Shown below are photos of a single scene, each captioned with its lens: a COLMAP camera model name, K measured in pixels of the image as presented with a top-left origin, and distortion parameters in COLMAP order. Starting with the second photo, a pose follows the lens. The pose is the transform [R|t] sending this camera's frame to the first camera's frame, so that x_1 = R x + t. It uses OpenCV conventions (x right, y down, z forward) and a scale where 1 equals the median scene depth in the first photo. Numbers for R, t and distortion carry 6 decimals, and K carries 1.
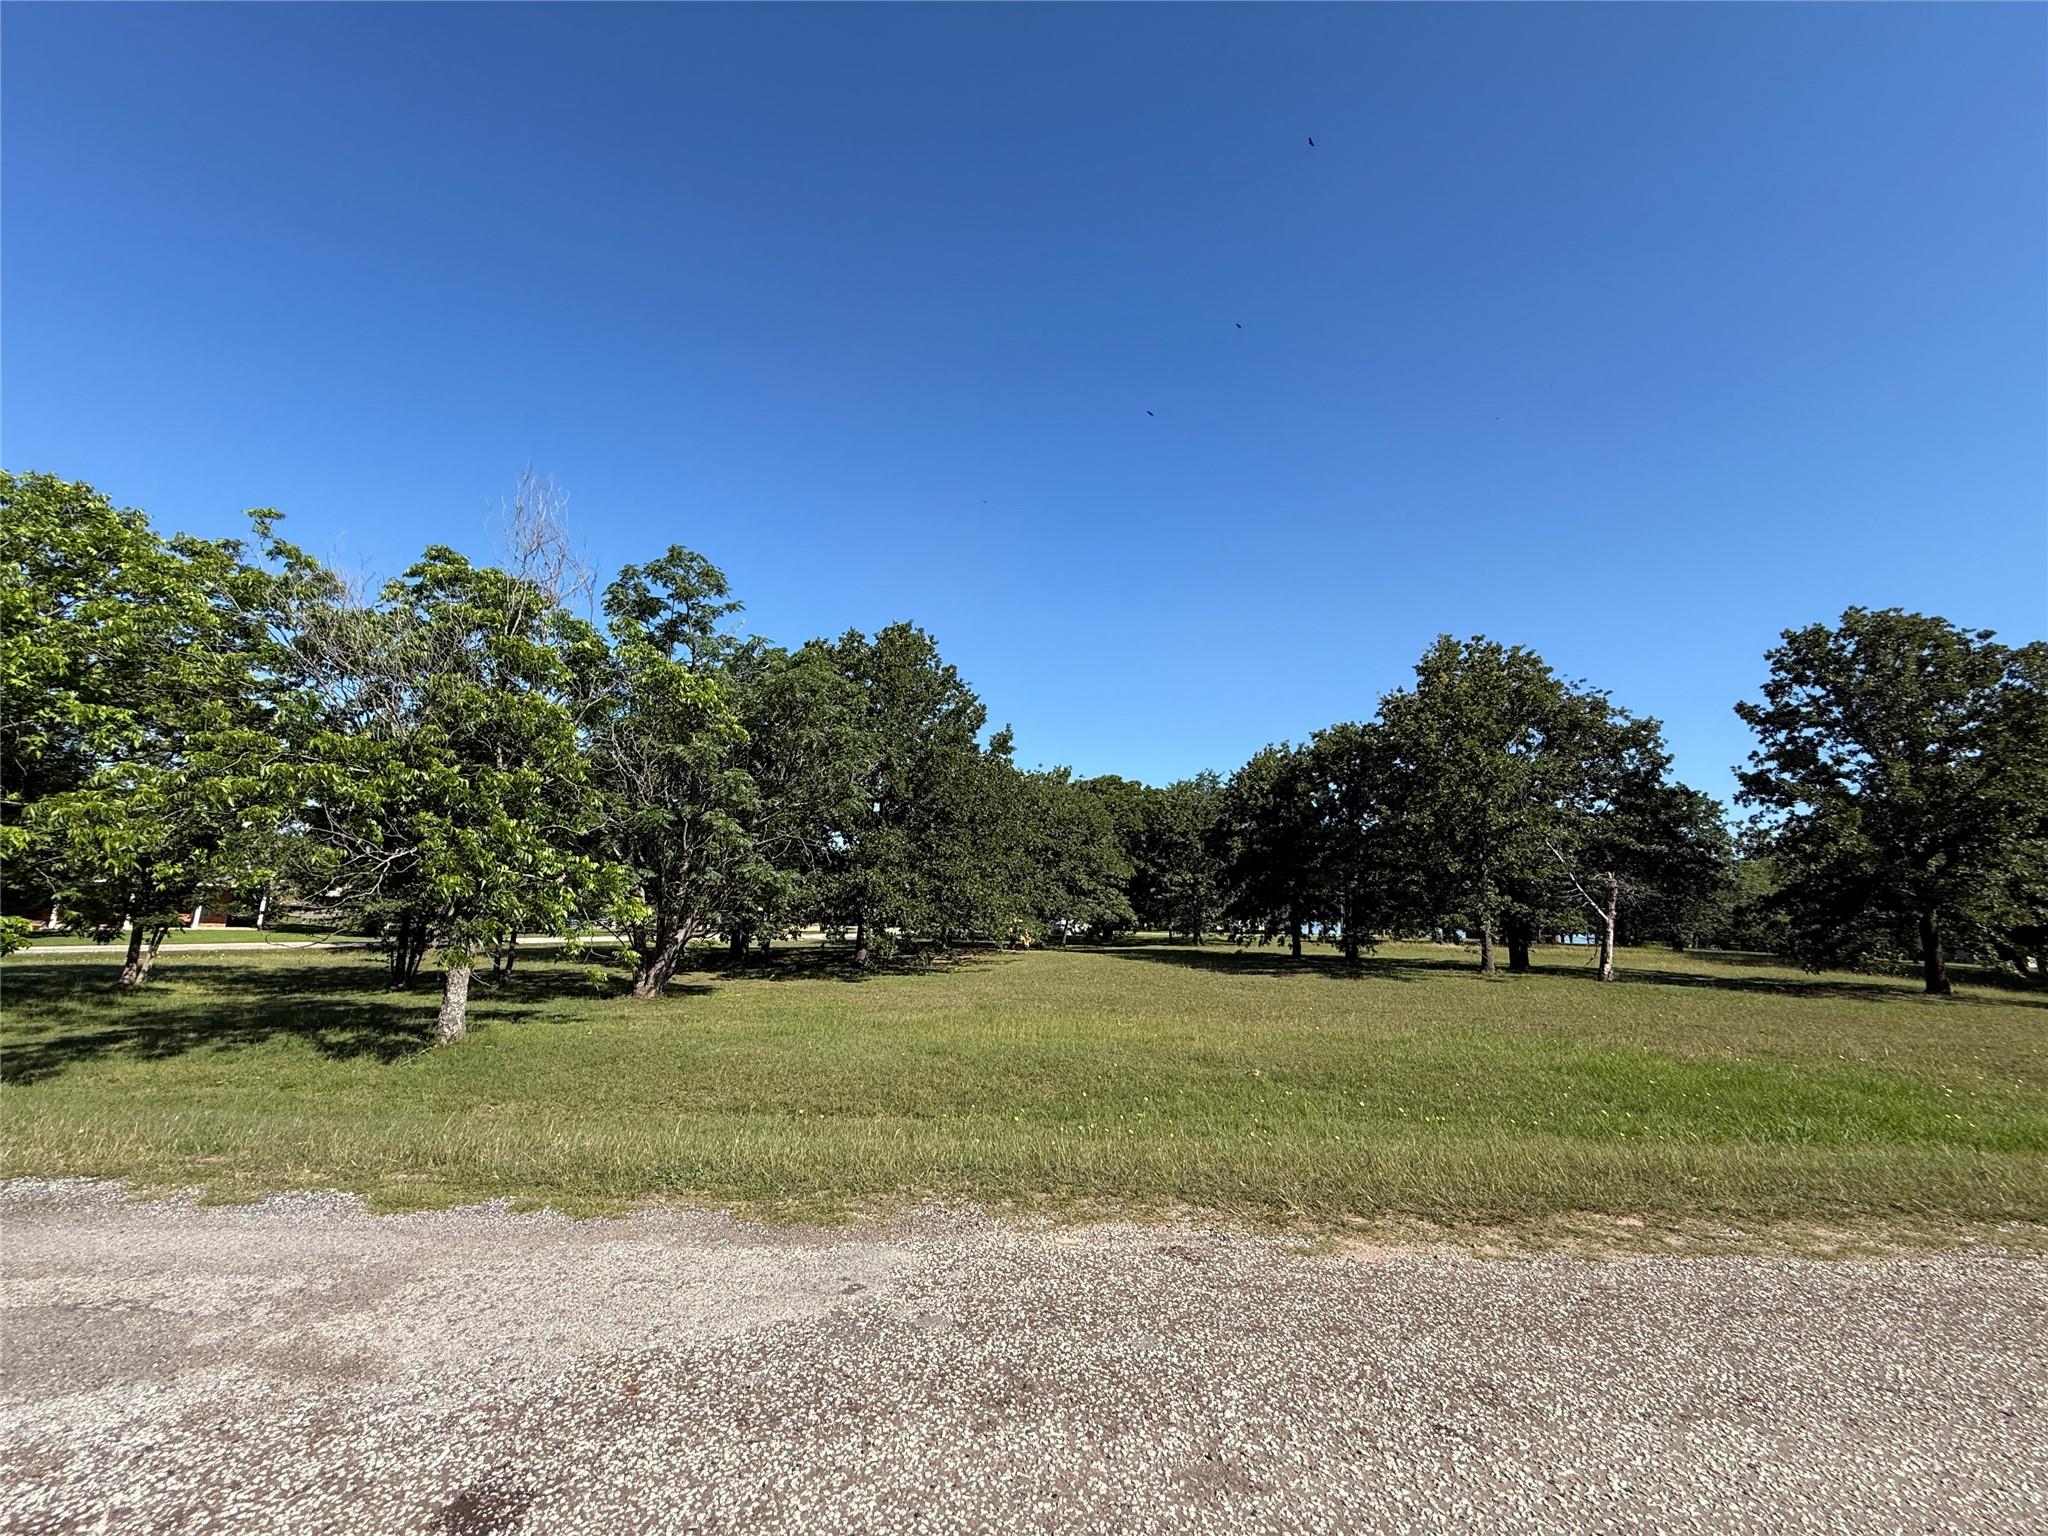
lens RADIAL K [[820.8, 0, 1024.9], [0, 820.8, 768.9], [0, 0, 1]] dist [0.000042, 0.000172]
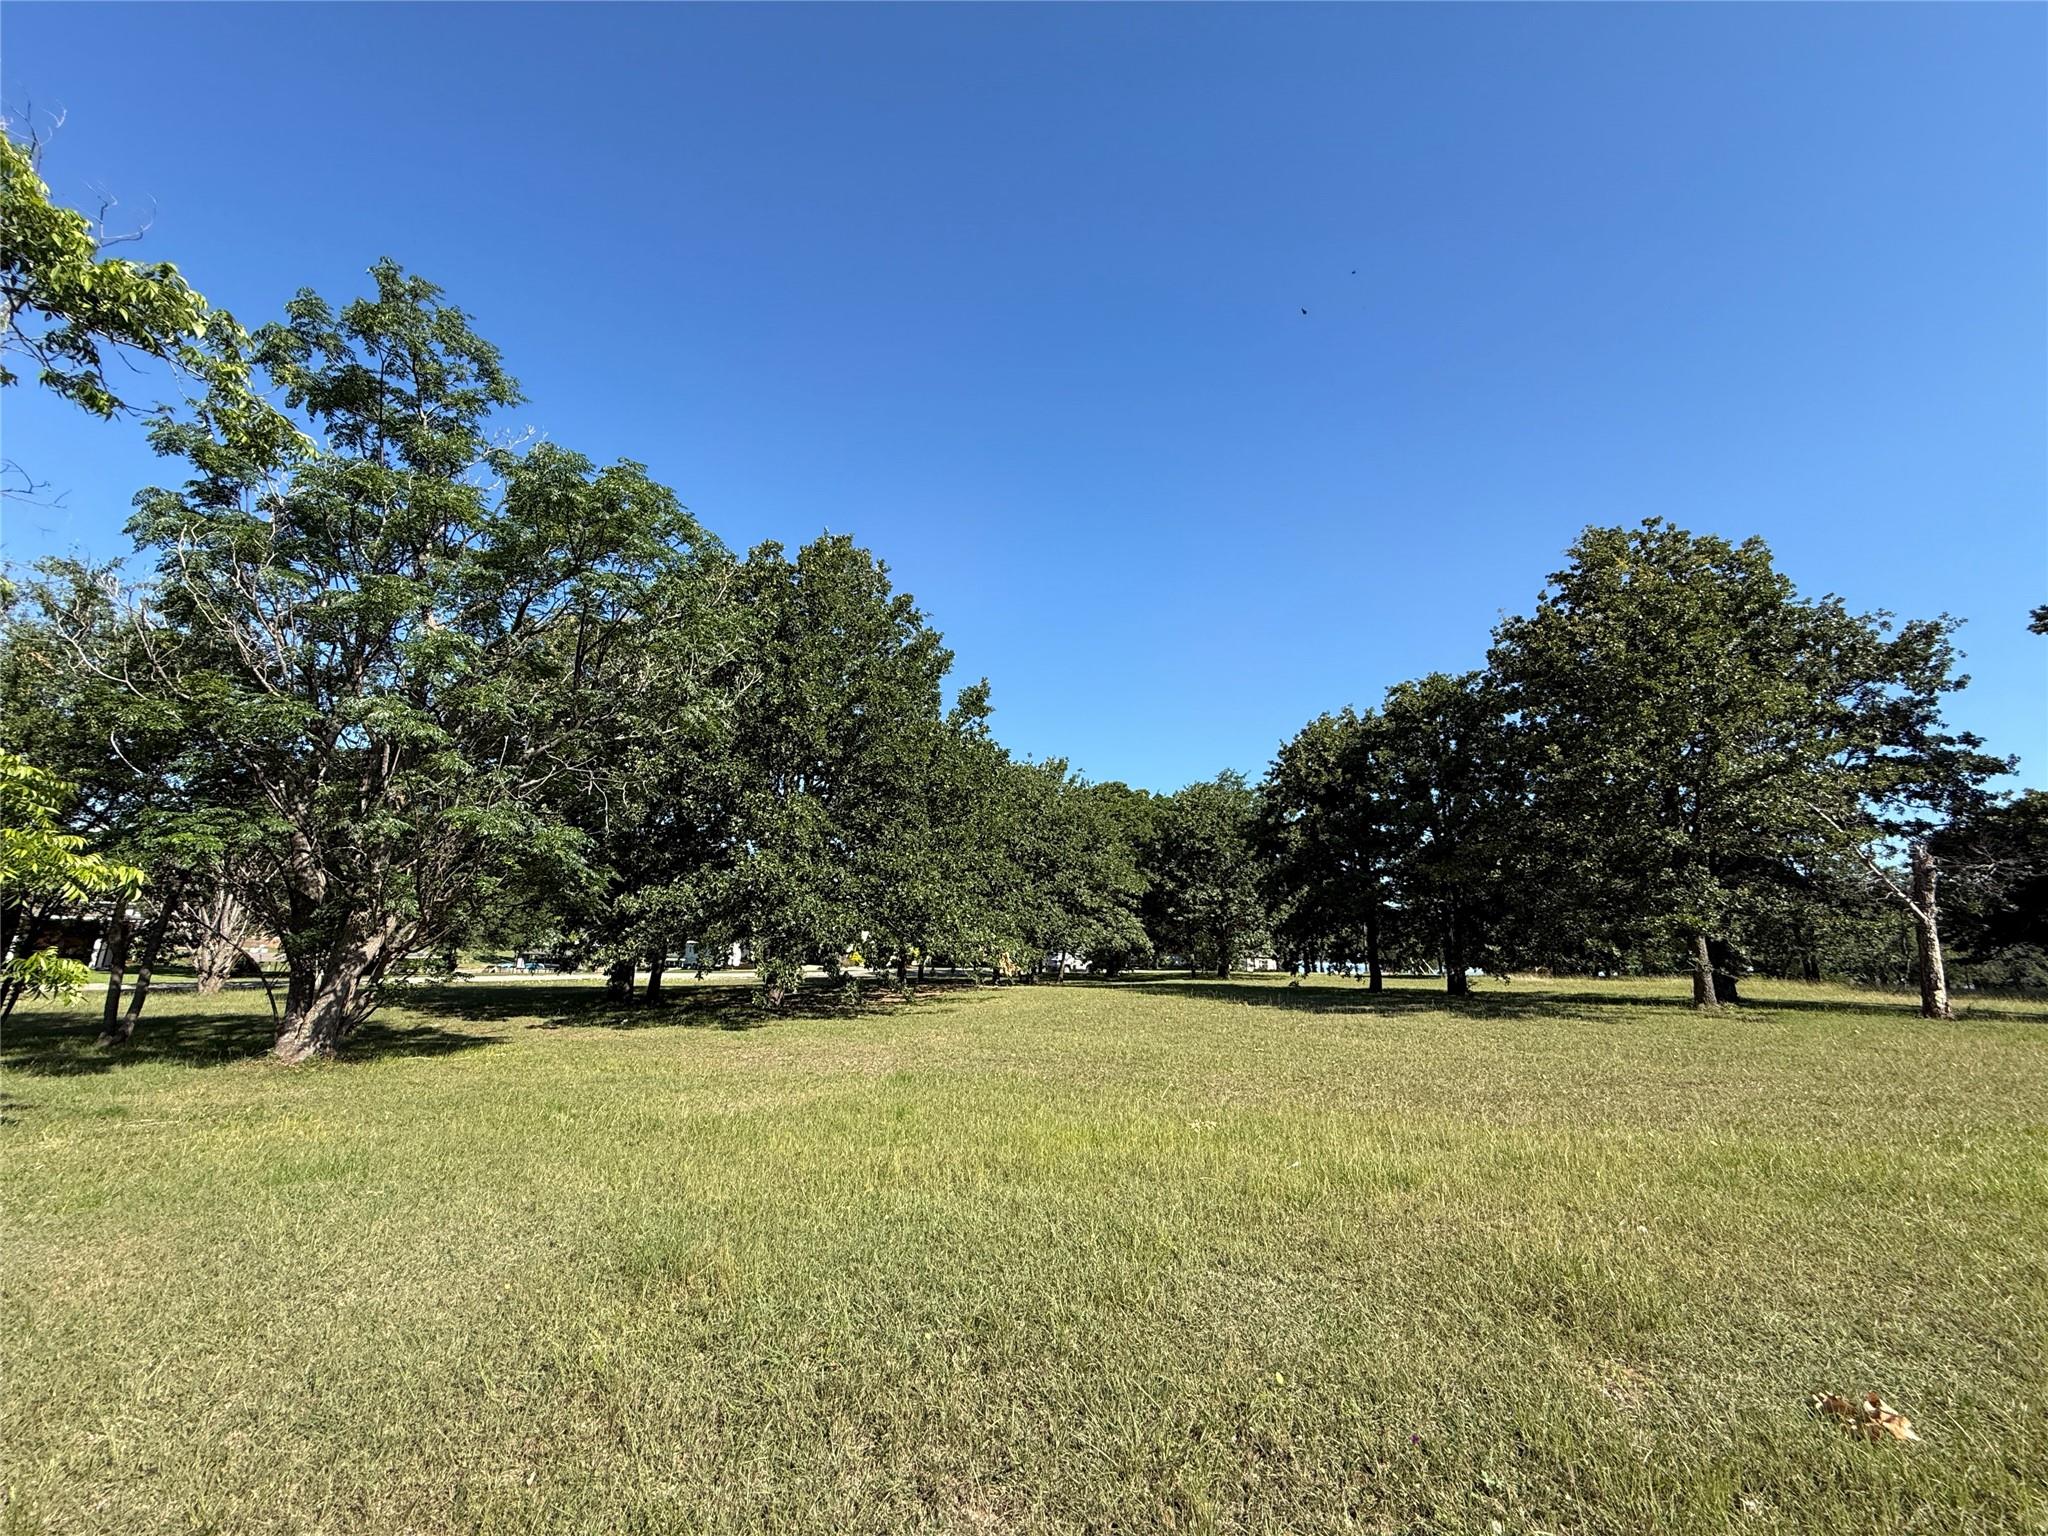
lens RADIAL K [[820.8, 0, 1022.6], [0, 820.8, 767.7], [0, 0, 1]] dist [0.000042, 0.000172]
pose [[0.999975, -0.006464, 0.002774, 0.010746], [0.006601, 0.998577, -0.052913, 0.058225], [-0.002428, 0.052930, 0.998595, 0.223797]]
